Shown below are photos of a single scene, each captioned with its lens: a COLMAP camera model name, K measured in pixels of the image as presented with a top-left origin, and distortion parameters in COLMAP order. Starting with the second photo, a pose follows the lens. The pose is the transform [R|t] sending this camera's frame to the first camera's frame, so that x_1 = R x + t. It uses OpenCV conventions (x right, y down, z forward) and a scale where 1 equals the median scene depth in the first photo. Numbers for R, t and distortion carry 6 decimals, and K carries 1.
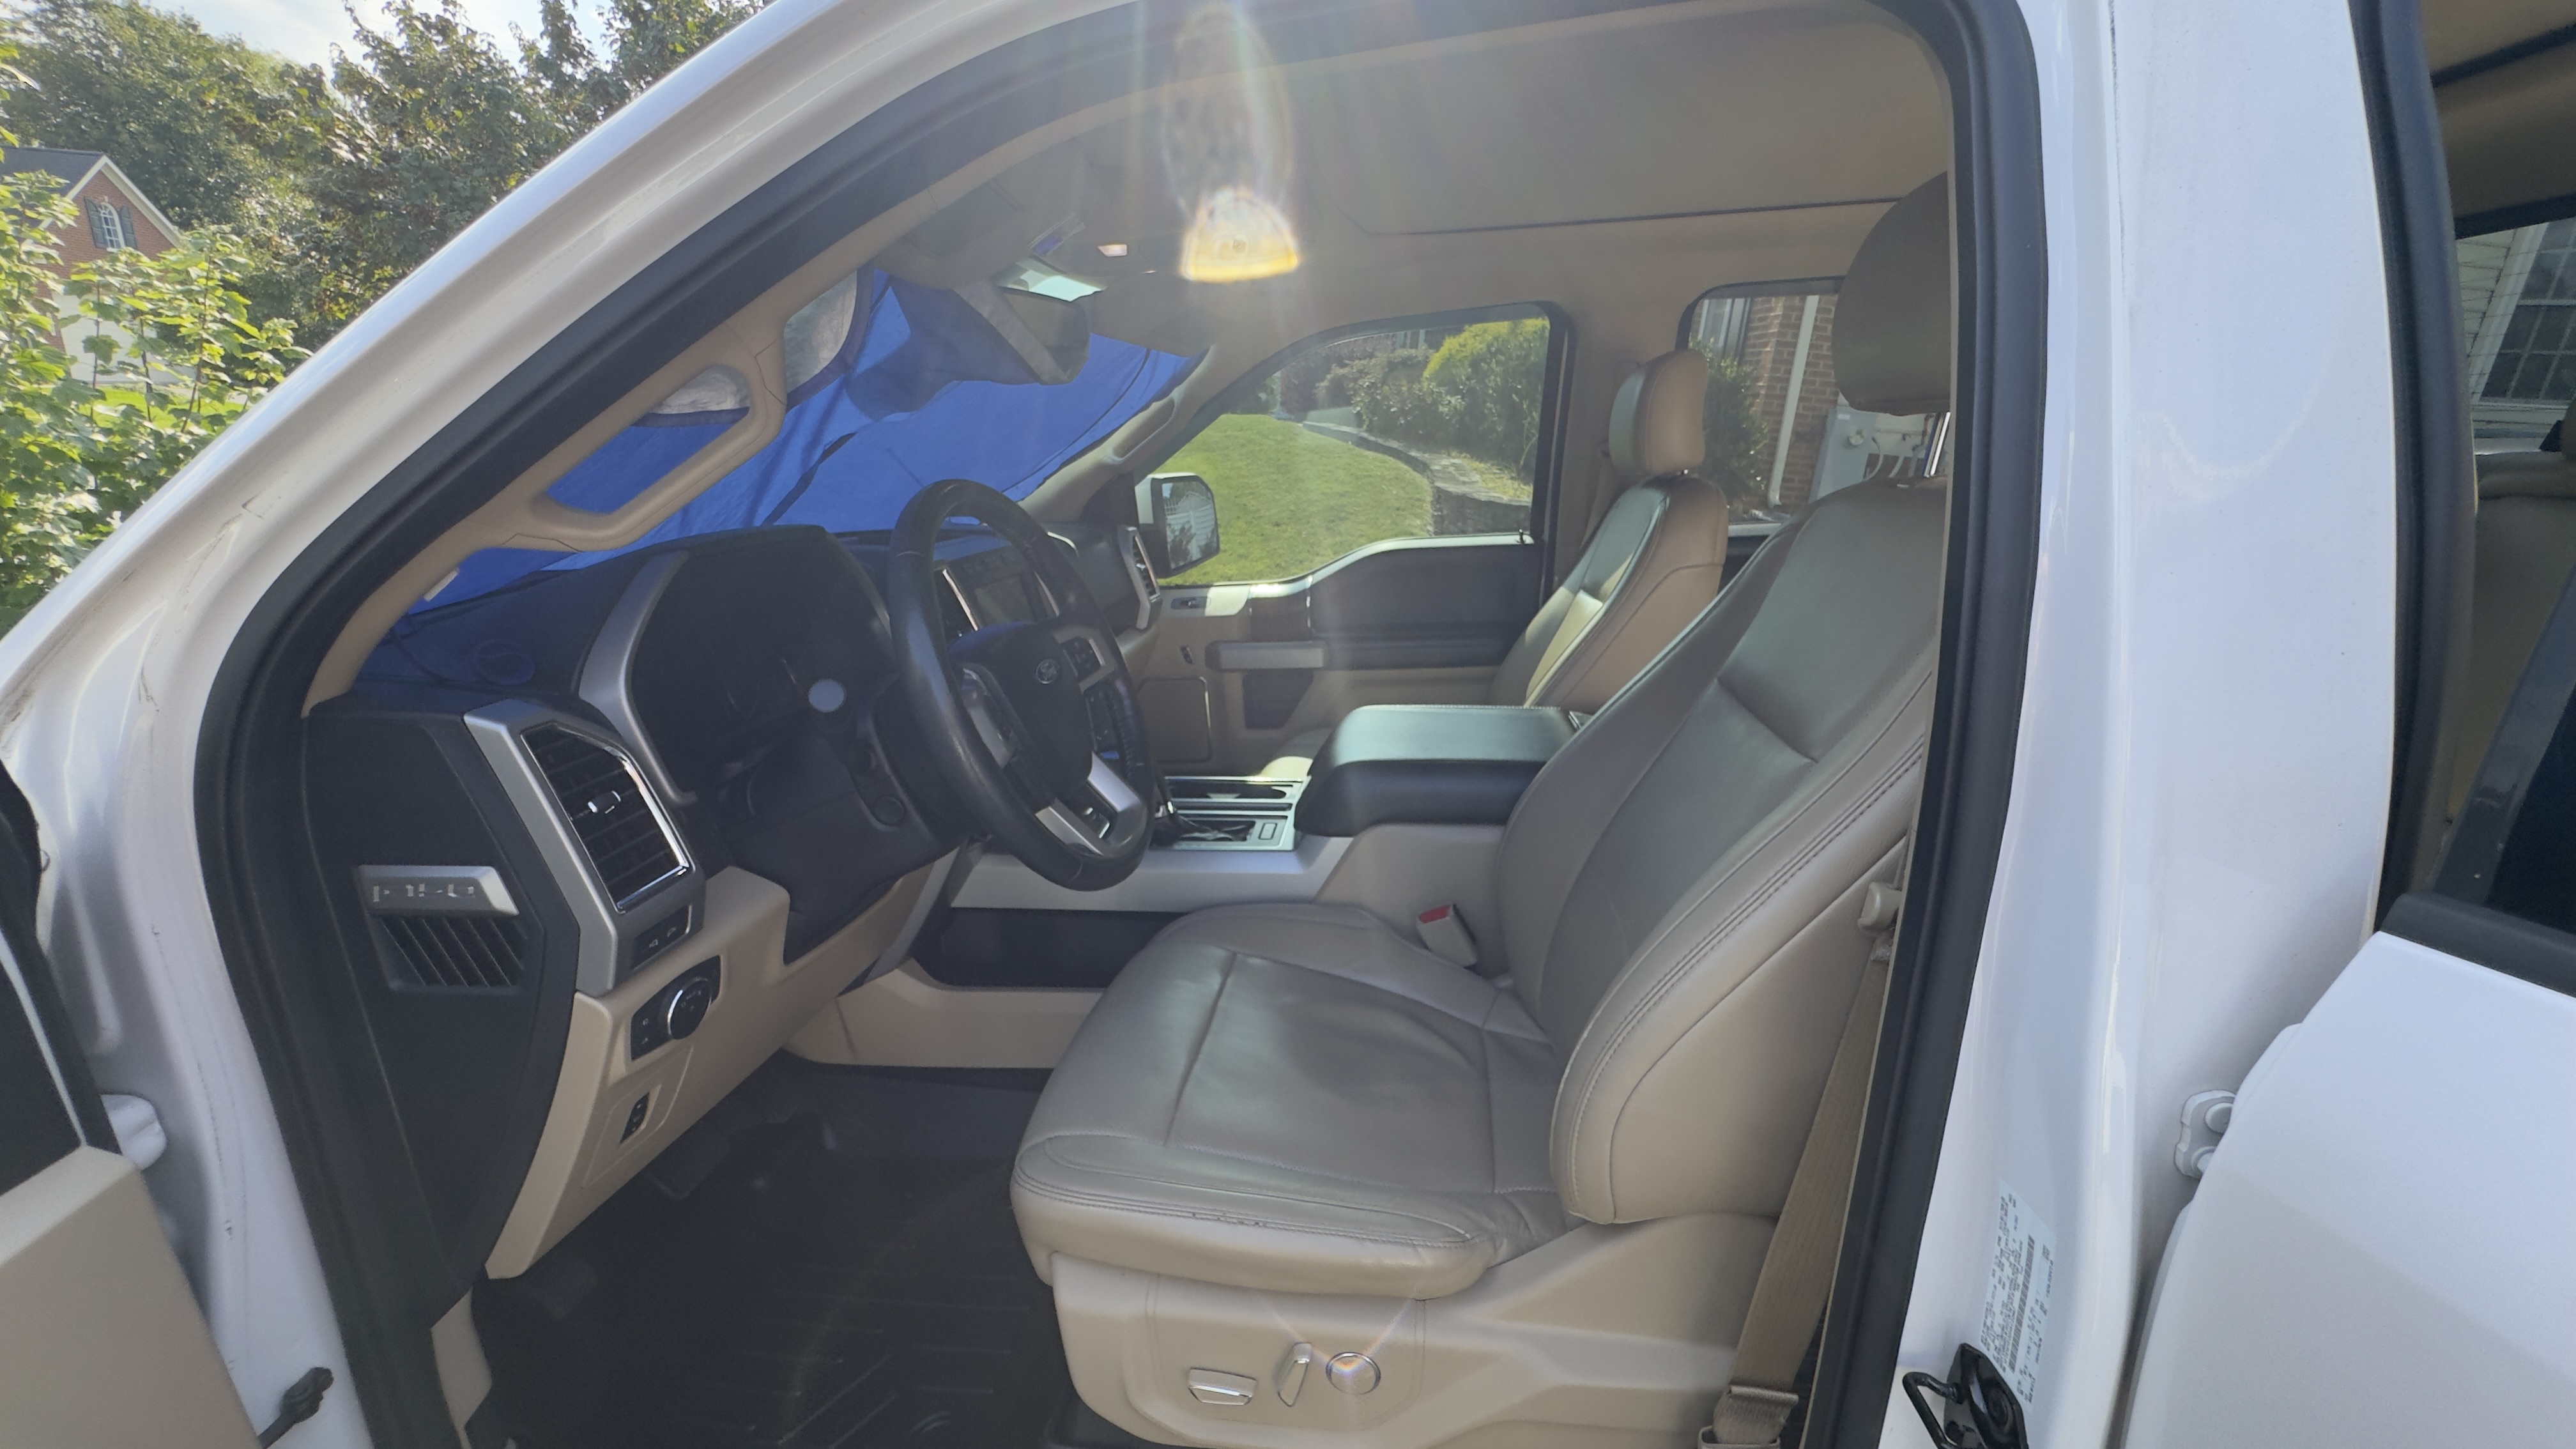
lens RADIAL K [[1027.2, 0, 1288.0], [0, 1027.2, 724.5], [0, 0, 1]] dist [0.000371, -0.003050]
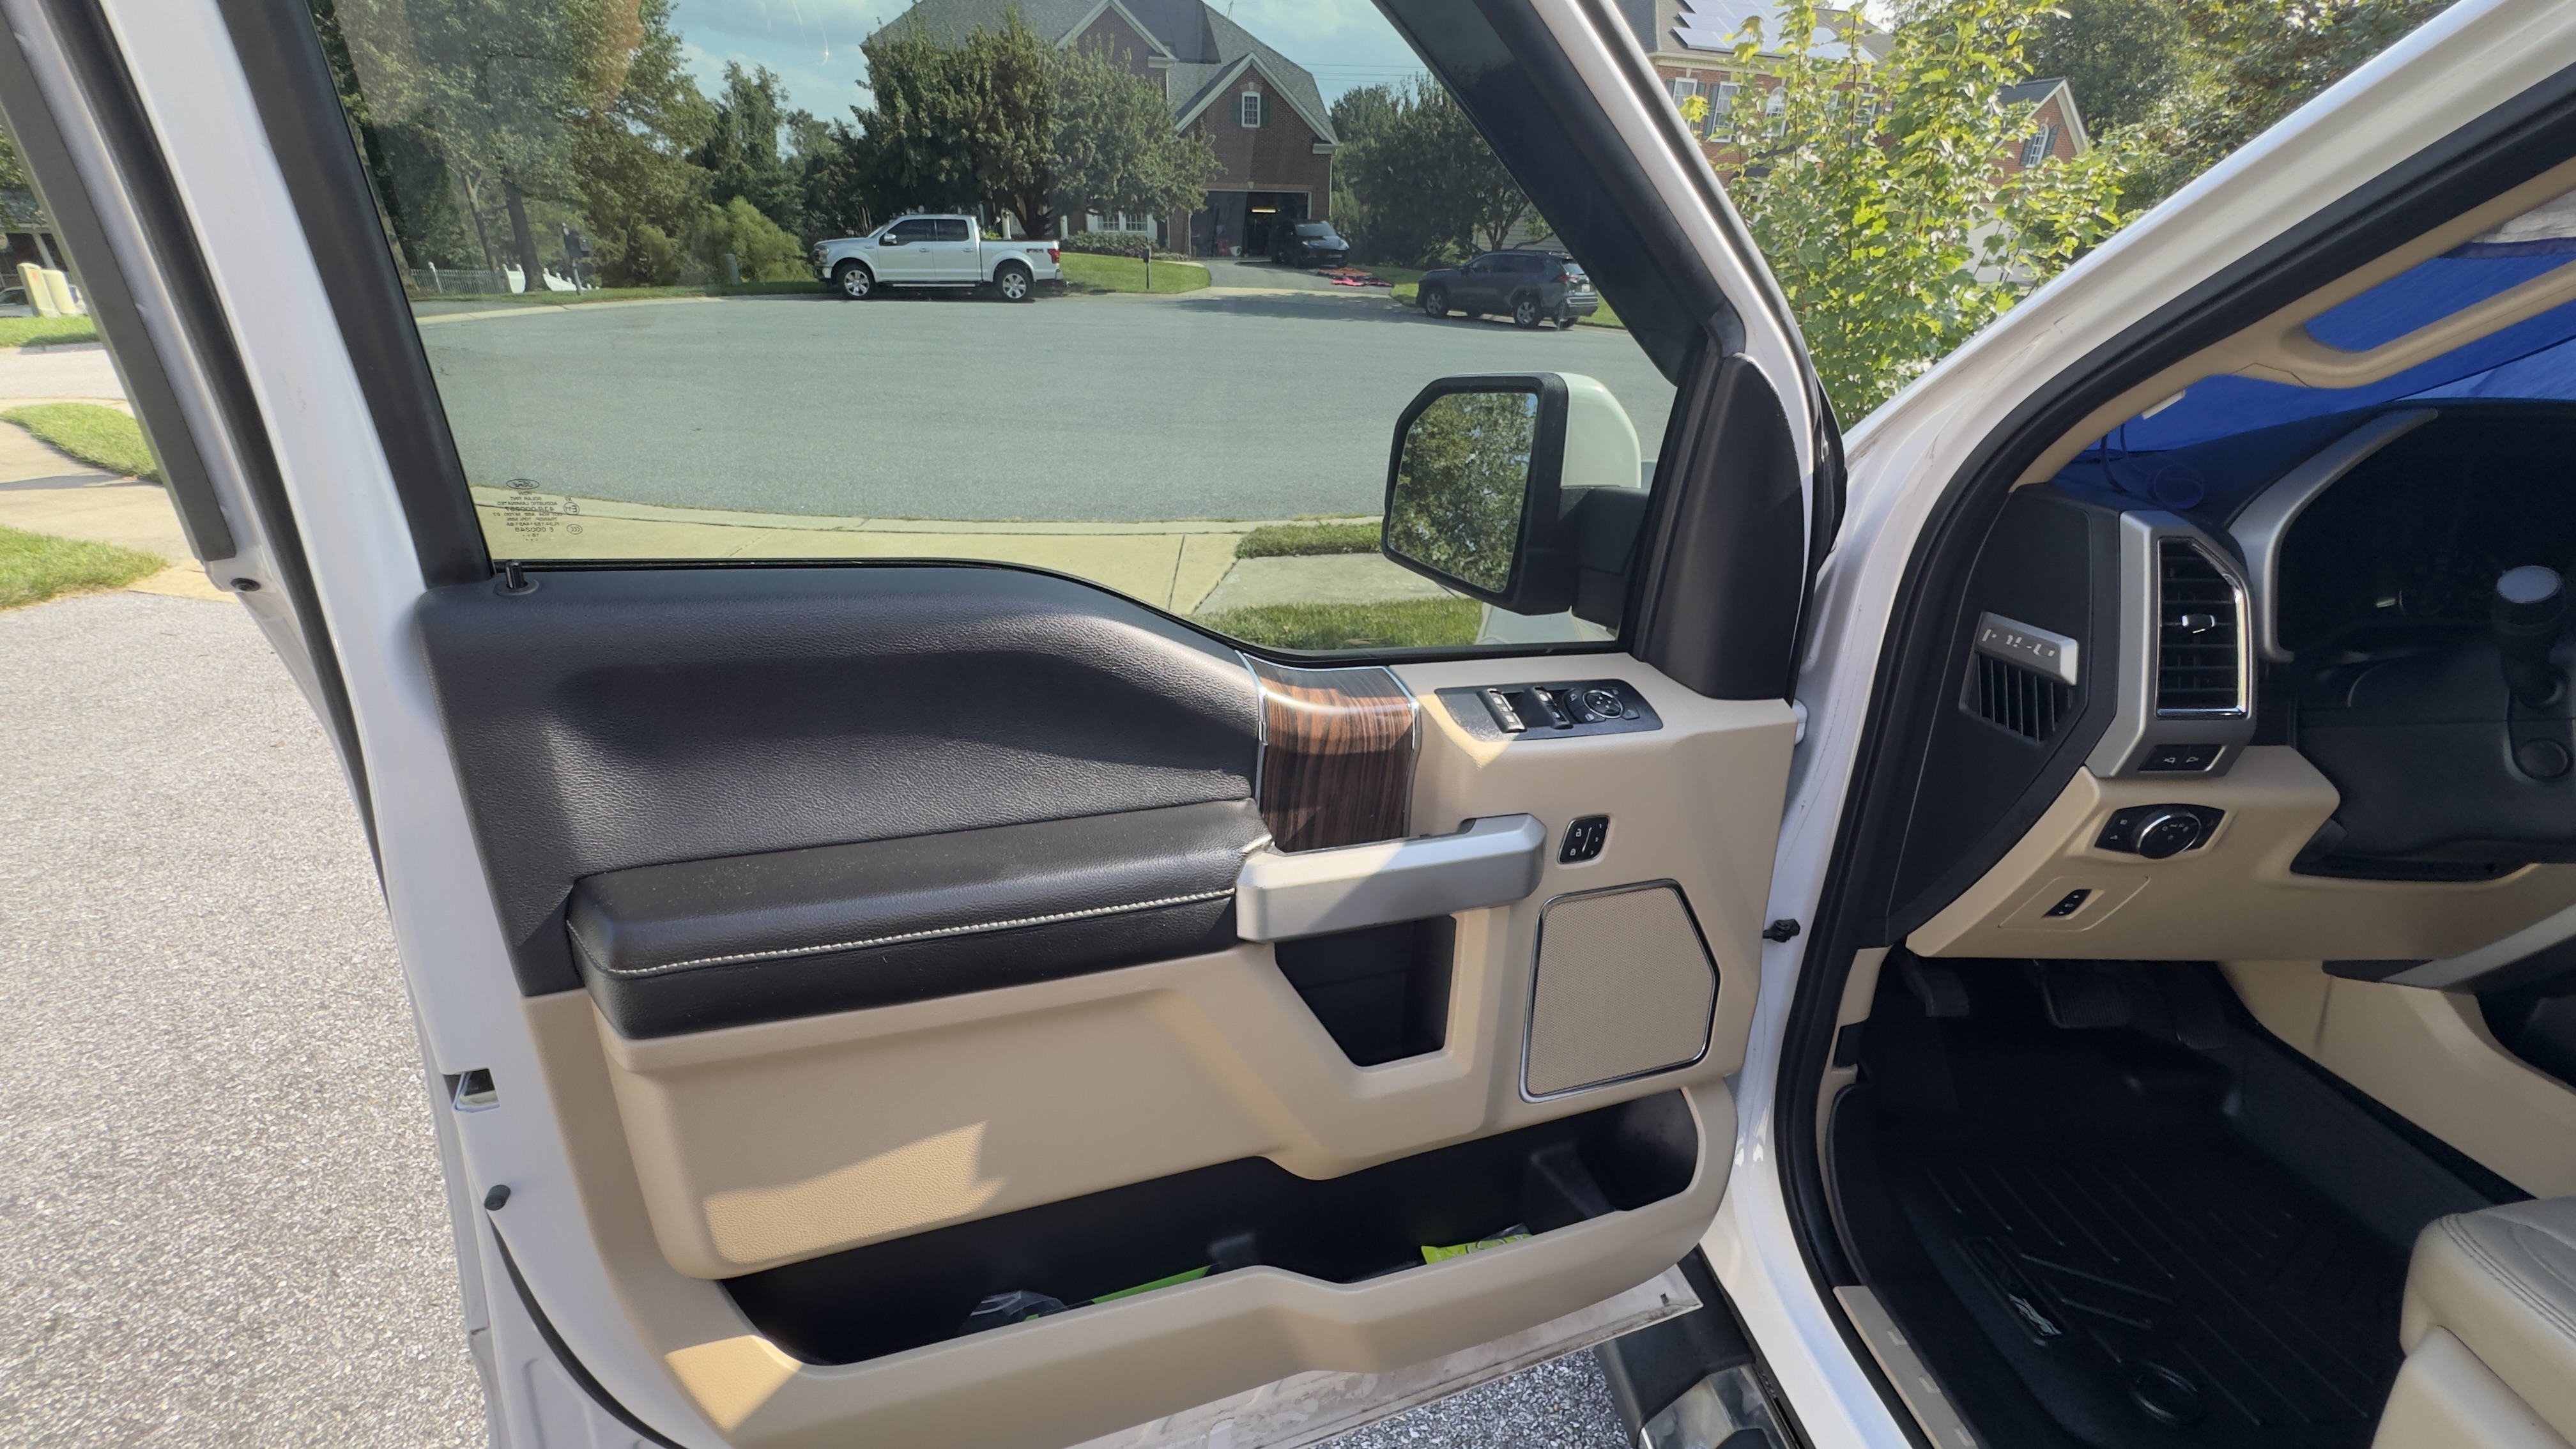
lens RADIAL K [[1027.2, 0, 1288.0], [0, 1027.2, 724.5], [0, 0, 1]] dist [0.000371, -0.003050]
pose [[0.187154, 0.368335, -0.910661, 0.161795], [-0.287141, 0.907065, 0.307869, 0.105561], [0.939427, 0.203869, 0.275525, -0.159655]]
